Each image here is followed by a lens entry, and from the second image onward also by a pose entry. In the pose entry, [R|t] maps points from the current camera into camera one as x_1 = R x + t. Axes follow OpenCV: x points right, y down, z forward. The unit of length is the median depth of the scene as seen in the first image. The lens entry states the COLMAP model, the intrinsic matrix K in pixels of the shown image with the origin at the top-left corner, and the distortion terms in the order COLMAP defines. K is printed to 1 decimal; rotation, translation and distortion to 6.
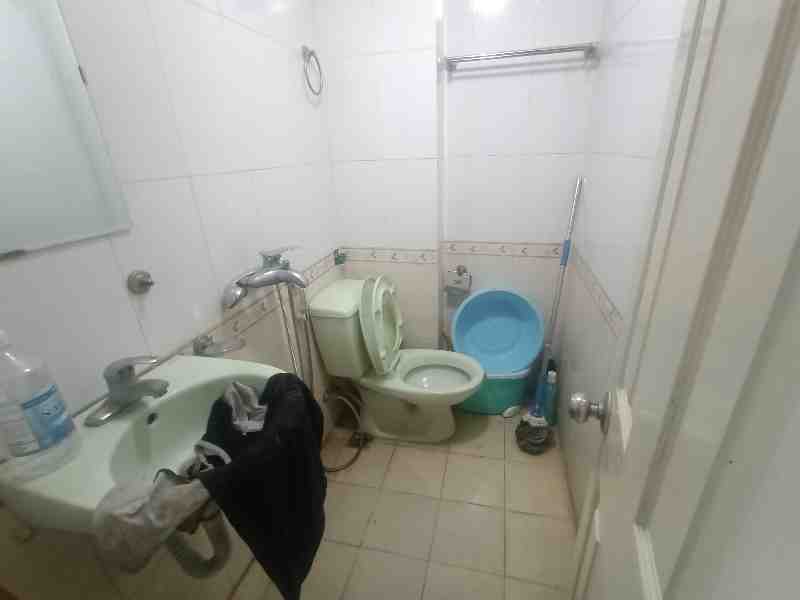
lens RADIAL K [[375.5, 0, 400.0], [0, 375.5, 300.0], [0, 0, 1]] dist [-0.001904, 0.000178]
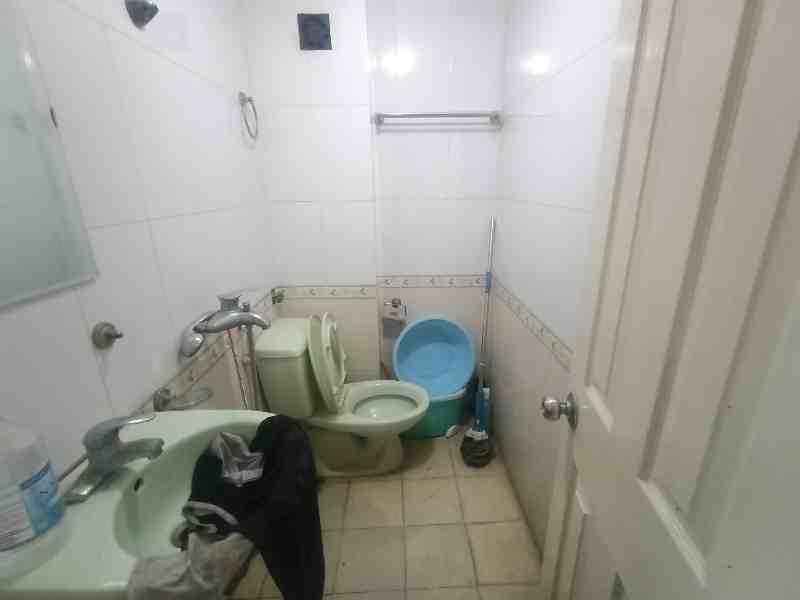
lens RADIAL K [[375.5, 0, 400.0], [0, 375.5, 300.0], [0, 0, 1]] dist [-0.001904, 0.000178]
pose [[0.963211, -0.054587, 0.263143, -0.145436], [0.077672, 0.993913, -0.078130, -0.003258], [-0.257276, 0.095695, 0.961588, -0.039251]]
